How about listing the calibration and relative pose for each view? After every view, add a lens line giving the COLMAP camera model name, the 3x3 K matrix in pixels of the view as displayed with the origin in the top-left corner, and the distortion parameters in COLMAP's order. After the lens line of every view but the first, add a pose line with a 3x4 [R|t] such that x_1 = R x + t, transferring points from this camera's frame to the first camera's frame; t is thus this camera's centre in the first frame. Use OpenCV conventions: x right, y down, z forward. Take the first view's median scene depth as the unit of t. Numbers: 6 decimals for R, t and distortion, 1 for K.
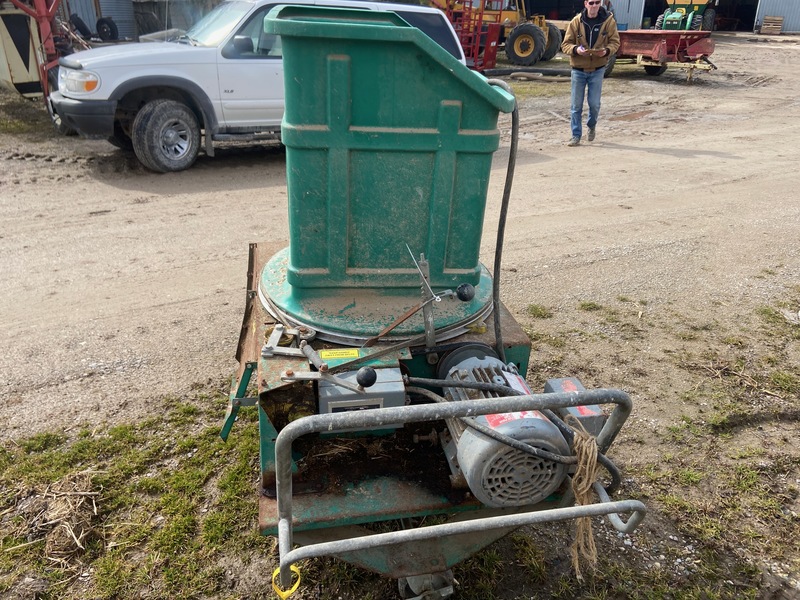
lens RADIAL K [[611.2, 0, 398.2], [0, 611.2, 297.9], [0, 0, 1]] dist [0.066410, -0.074504]
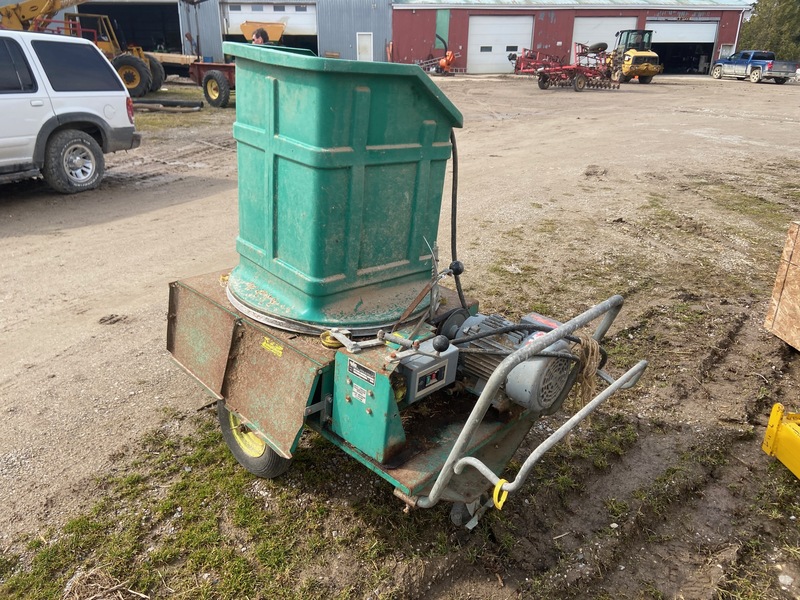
lens RADIAL K [[611.2, 0, 401.3], [0, 611.2, 299.1], [0, 0, 1]] dist [0.066410, -0.074504]
pose [[0.796735, -0.213446, 0.565380, -0.685324], [0.237126, 0.970938, 0.032396, -0.014086], [-0.555864, 0.108256, 0.824194, 0.017743]]
